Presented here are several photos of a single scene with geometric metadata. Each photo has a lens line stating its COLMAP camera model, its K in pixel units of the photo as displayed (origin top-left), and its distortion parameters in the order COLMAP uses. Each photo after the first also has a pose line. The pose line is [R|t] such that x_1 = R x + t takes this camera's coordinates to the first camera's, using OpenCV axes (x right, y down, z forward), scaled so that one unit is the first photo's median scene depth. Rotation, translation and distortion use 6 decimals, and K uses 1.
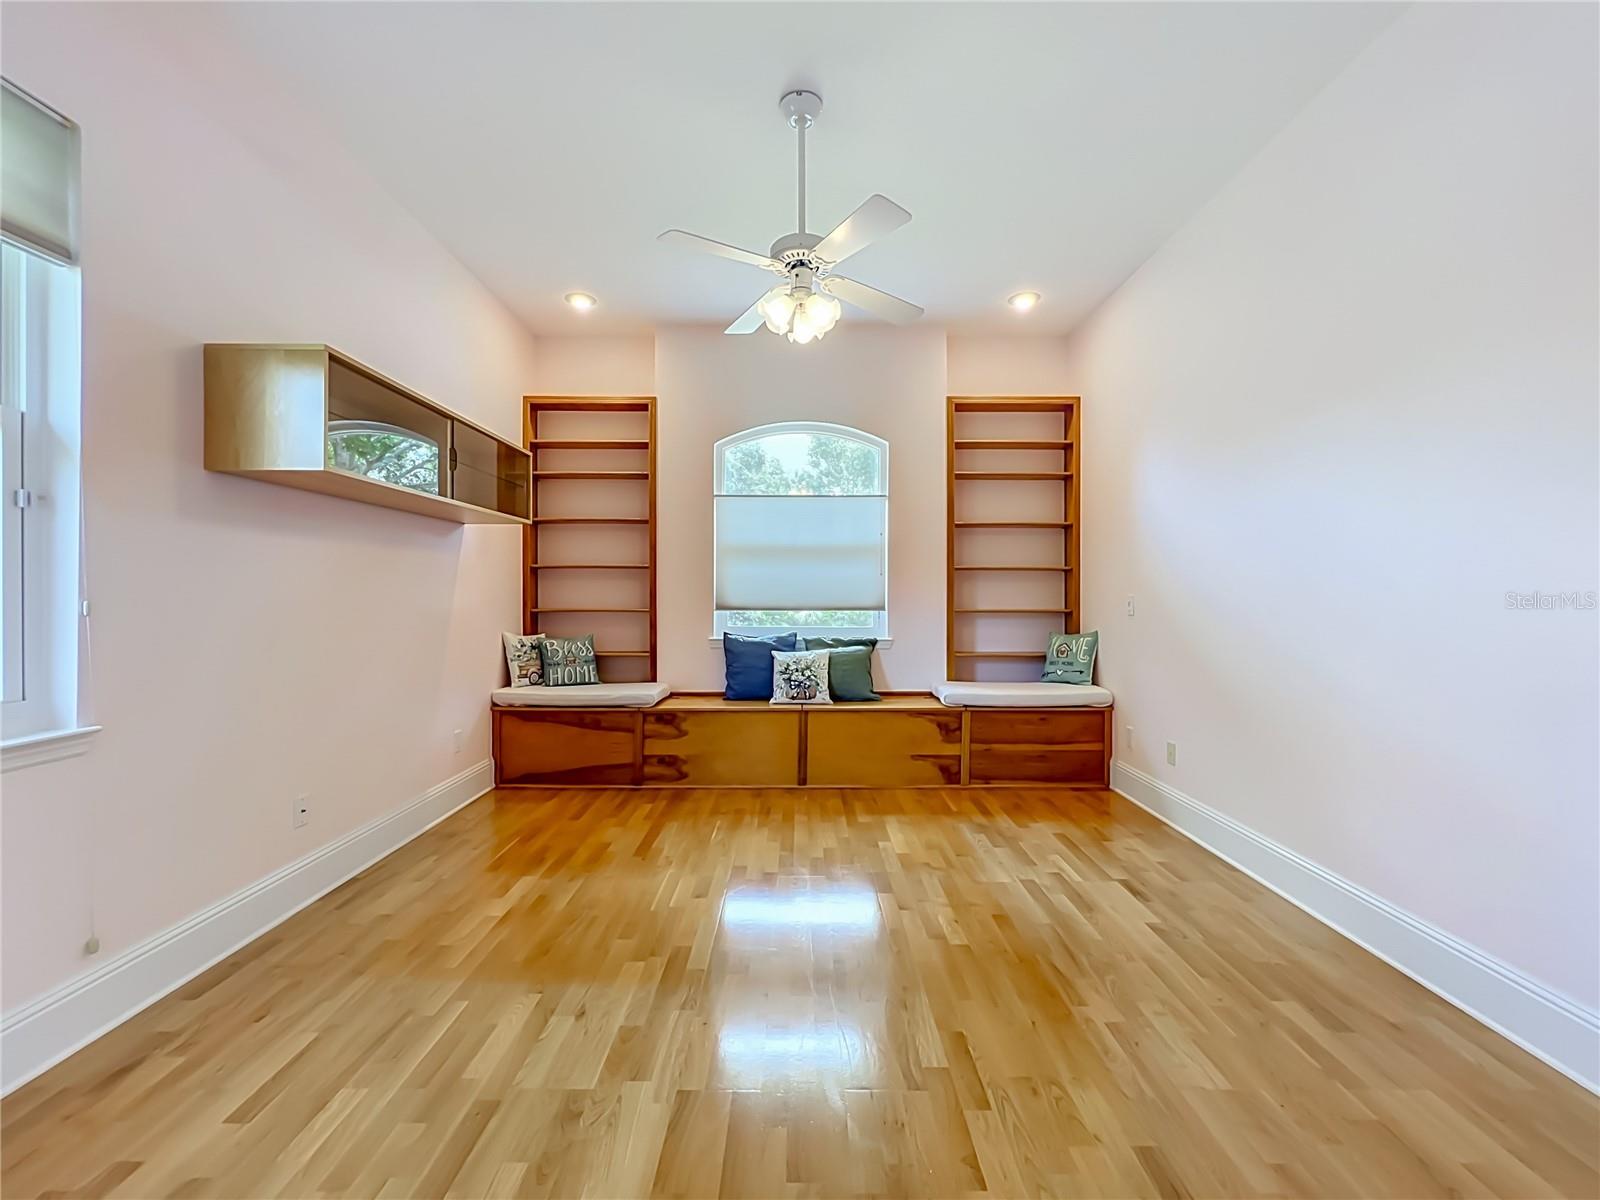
lens RADIAL K [[647.1, 0, 793.5], [0, 647.1, 594.2], [0, 0, 1]] dist [0.011066, -0.000419]
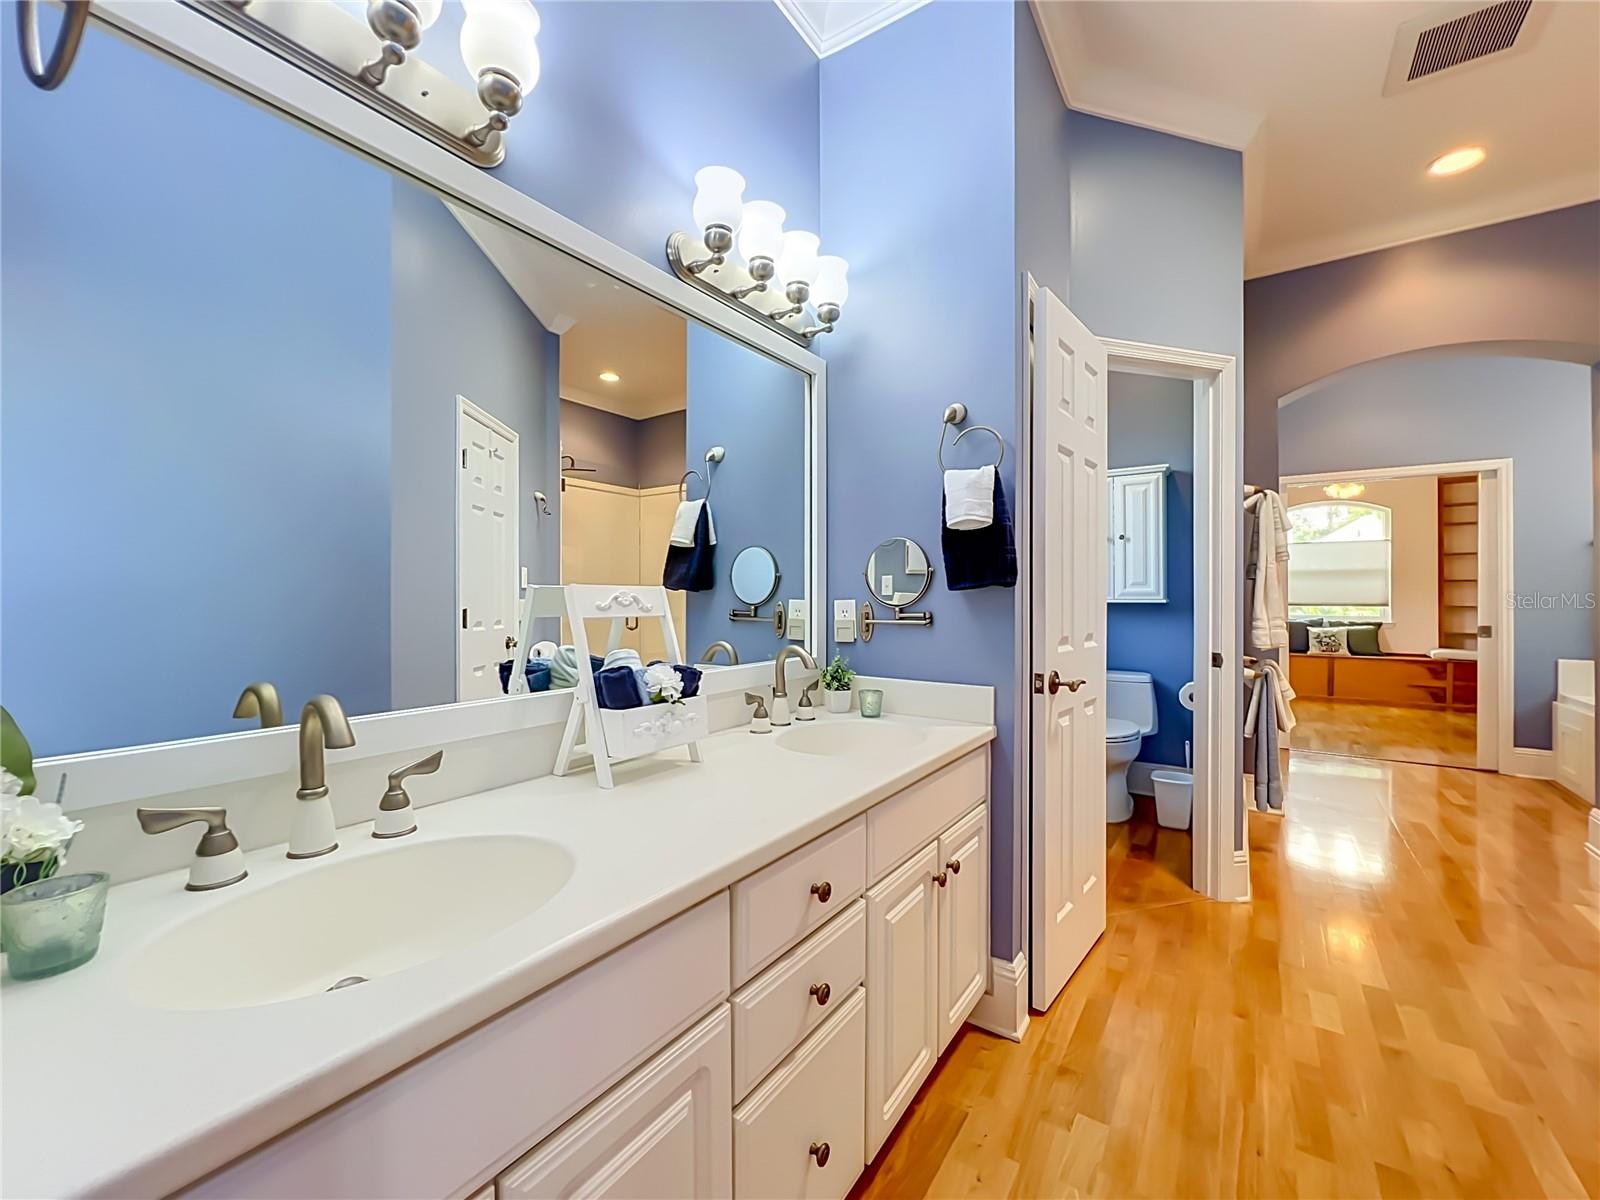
lens RADIAL K [[647.1, 0, 793.5], [0, 647.1, 594.2], [0, 0, 1]] dist [0.011066, -0.000419]
pose [[0.819195, -0.004996, -0.573493, -0.174784], [0.009678, 0.999940, 0.005114, -0.033573], [0.573433, -0.009739, 0.819195, -1.455911]]
